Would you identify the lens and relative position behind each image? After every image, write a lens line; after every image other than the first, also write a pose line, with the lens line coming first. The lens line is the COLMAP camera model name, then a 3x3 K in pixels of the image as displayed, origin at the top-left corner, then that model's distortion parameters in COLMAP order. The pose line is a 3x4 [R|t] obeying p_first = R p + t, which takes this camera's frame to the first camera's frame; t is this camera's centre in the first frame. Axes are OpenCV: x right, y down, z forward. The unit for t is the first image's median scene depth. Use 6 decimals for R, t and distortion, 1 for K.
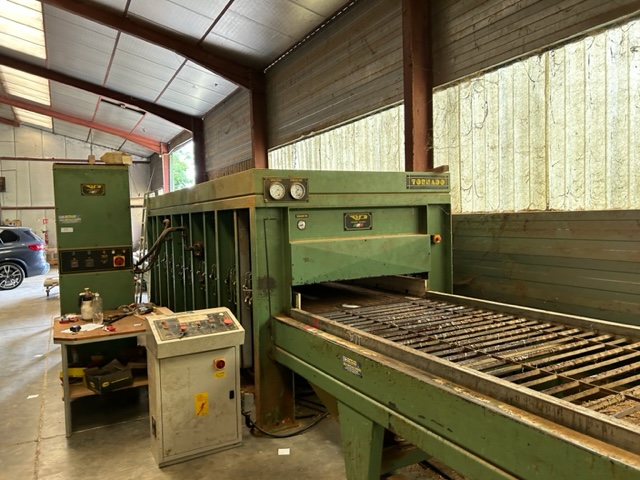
lens RADIAL K [[481.7, 0, 317.2], [0, 481.7, 241.5], [0, 0, 1]] dist [0.053206, -0.061692]
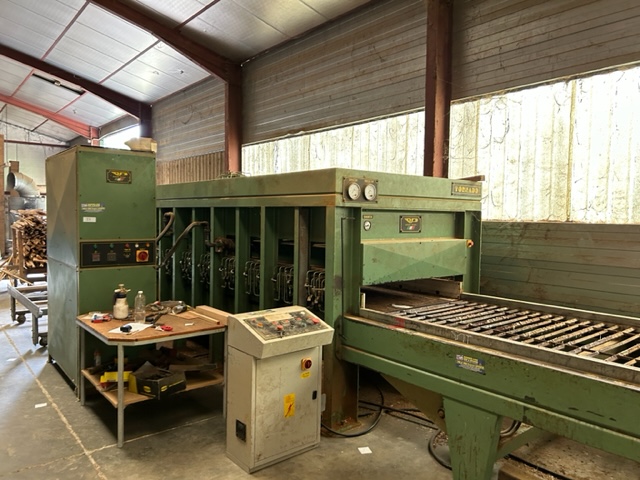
lens RADIAL K [[481.7, 0, 325.5], [0, 481.7, 241.2], [0, 0, 1]] dist [0.053206, -0.061692]
pose [[0.977169, 0.035641, 0.209452, -0.285604], [-0.035355, 0.999362, -0.005110, 0.005636], [-0.209500, -0.002412, 0.977806, 0.025525]]
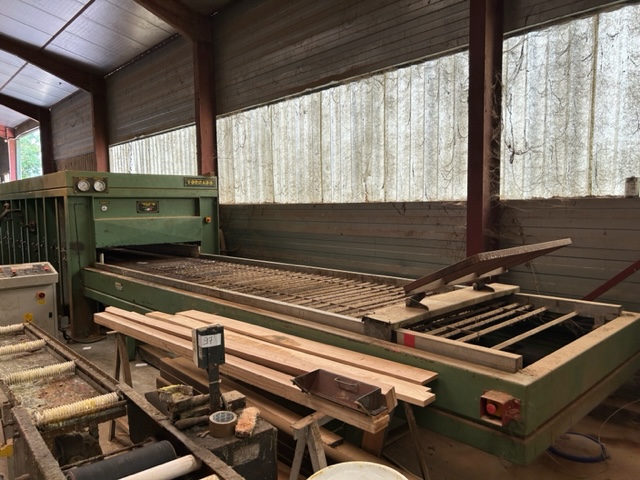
lens RADIAL K [[481.7, 0, 328.6], [0, 481.7, 248.4], [0, 0, 1]] dist [0.053206, -0.061692]
pose [[0.965438, -0.003568, 0.260608, 0.218848], [-0.005327, 0.999427, 0.033419, 0.032051], [-0.260578, -0.033652, 0.964866, -0.581433]]
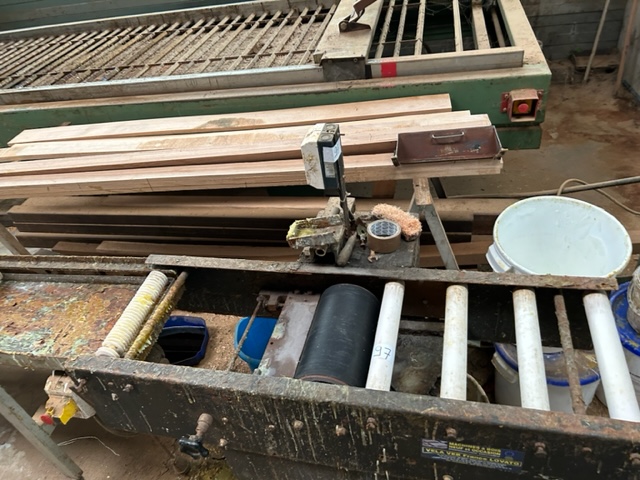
lens RADIAL K [[481.7, 0, 319.4], [0, 481.7, 243.6], [0, 0, 1]] dist [0.053206, -0.061692]
pose [[0.628047, -0.535898, 0.564243, 0.039447], [0.164128, 0.799996, 0.577120, 0.002145], [-0.760670, -0.269851, 0.590391, -0.356515]]
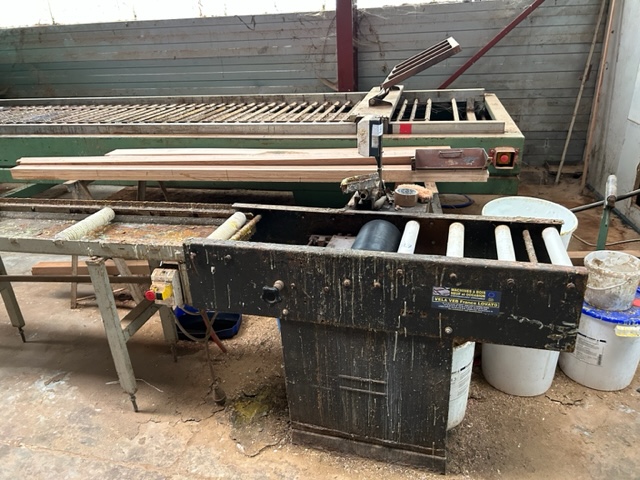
lens RADIAL K [[481.7, 0, 320.0], [0, 481.7, 239.4], [0, 0, 1]] dist [0.053206, -0.061692]
pose [[0.656460, -0.303459, 0.690632, -0.121510], [0.063947, 0.934610, 0.349877, 0.058365], [-0.751645, -0.185517, 0.632940, -0.429696]]
